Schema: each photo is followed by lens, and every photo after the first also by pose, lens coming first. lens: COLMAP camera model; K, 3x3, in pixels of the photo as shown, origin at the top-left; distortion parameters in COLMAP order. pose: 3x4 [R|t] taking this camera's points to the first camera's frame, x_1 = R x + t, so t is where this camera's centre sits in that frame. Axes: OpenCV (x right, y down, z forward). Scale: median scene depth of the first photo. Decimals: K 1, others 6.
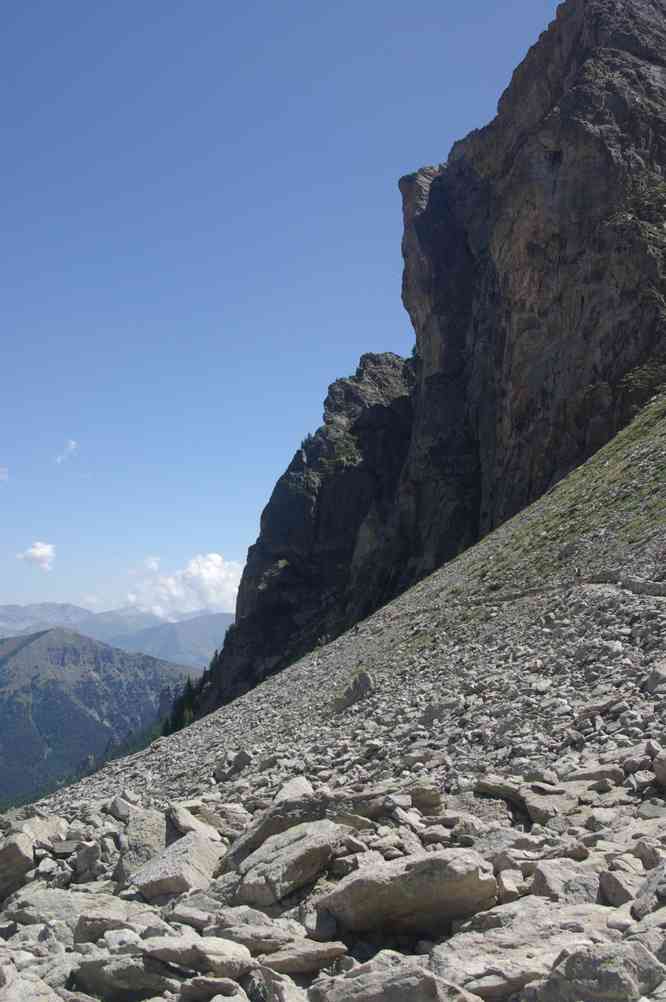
lens RADIAL K [[1167.9, 0, 333.0], [0, 1167.9, 501.0], [0, 0, 1]] dist [-0.050367, 0.024455]
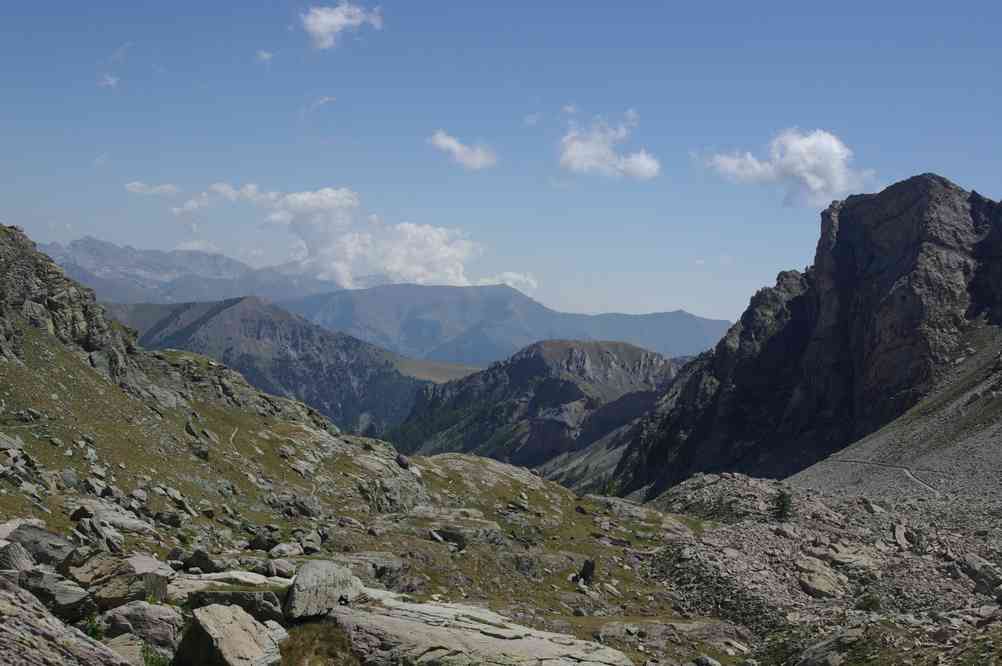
lens RADIAL K [[1499.6, 0, 501.0], [0, 1499.6, 333.0], [0, 0, 1]] dist [-0.006047, -0.029824]
pose [[0.995665, 0.092606, -0.008706, -0.427850], [-0.090708, 0.987430, 0.129439, -0.330816], [0.020584, -0.128088, 0.991549, -1.528868]]
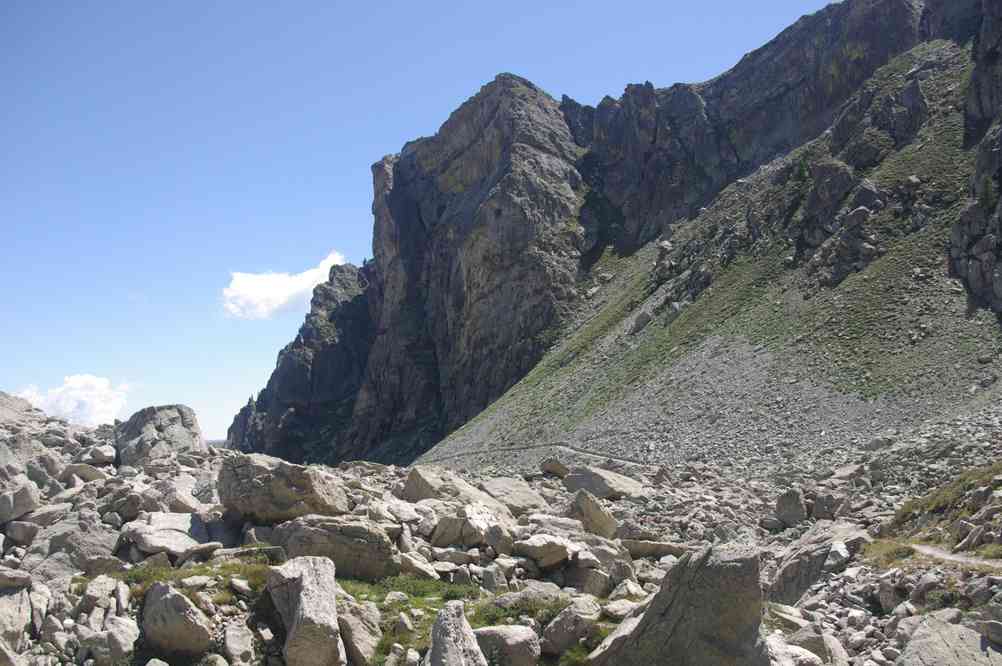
lens RADIAL K [[1061.9, 0, 501.0], [0, 1061.9, 333.0], [0, 0, 1]] dist [-0.014195, -0.003200]
pose [[0.957917, 0.005677, 0.286990, -0.172212], [-0.008328, 0.999933, 0.008018, -0.058621], [-0.286926, -0.010070, 0.957900, -0.390616]]
